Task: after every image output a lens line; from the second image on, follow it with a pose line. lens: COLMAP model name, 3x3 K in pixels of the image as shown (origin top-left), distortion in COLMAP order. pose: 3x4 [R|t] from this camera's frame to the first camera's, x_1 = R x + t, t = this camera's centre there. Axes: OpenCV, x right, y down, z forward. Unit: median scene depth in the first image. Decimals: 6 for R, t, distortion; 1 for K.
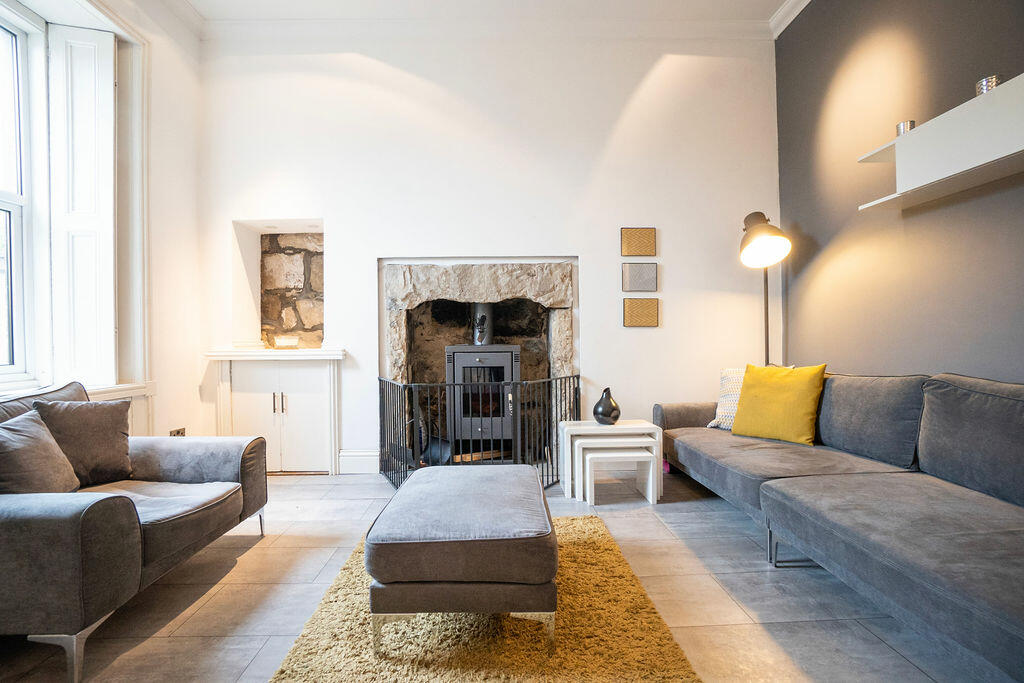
lens RADIAL K [[454.8, 0, 498.7], [0, 454.8, 344.5], [0, 0, 1]] dist [-0.062428, 0.020887]
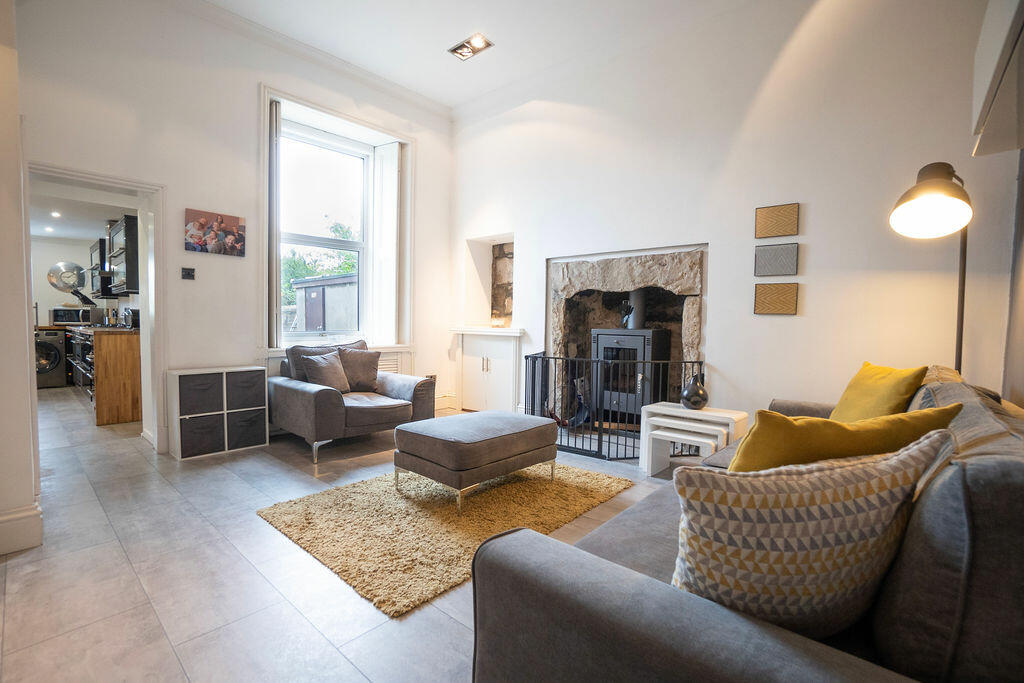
lens RADIAL K [[454.8, 0, 498.7], [0, 454.8, 344.5], [0, 0, 1]] dist [-0.062428, 0.020887]
pose [[0.732578, 0.054341, -0.678511, 0.518477], [-0.029440, 0.998405, 0.048174, -0.005632], [0.680047, -0.015316, 0.733009, -0.040053]]
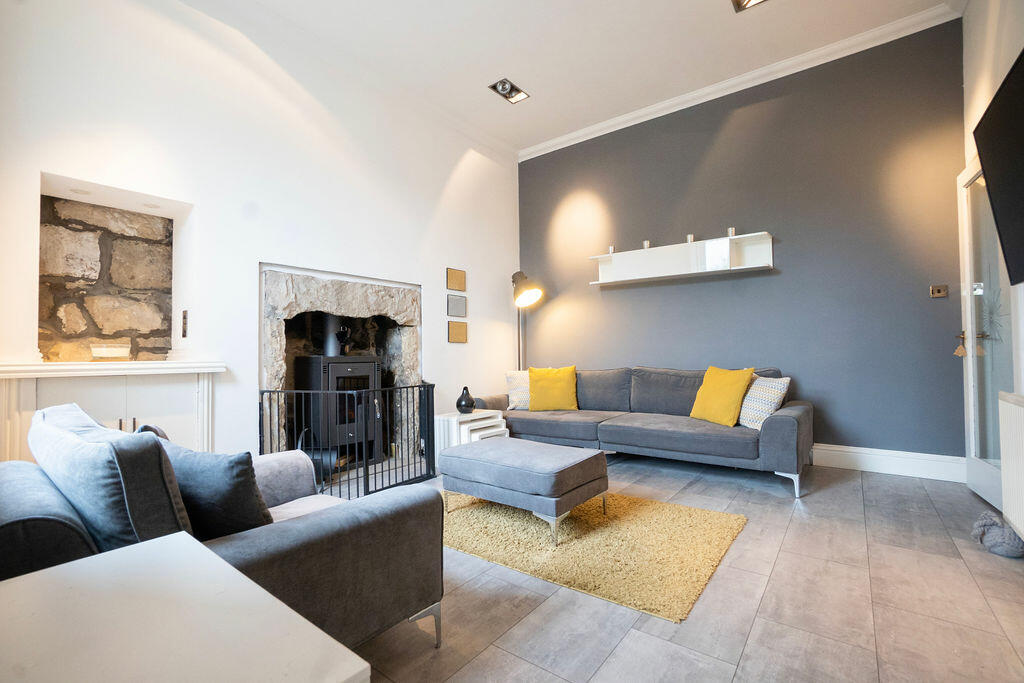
lens RADIAL K [[454.8, 0, 498.7], [0, 454.8, 344.5], [0, 0, 1]] dist [-0.062428, 0.020887]
pose [[0.632685, 0.019872, 0.774154, -0.658856], [0.010654, 0.999353, -0.034359, 0.014603], [-0.774336, 0.029986, 0.632064, 0.045978]]
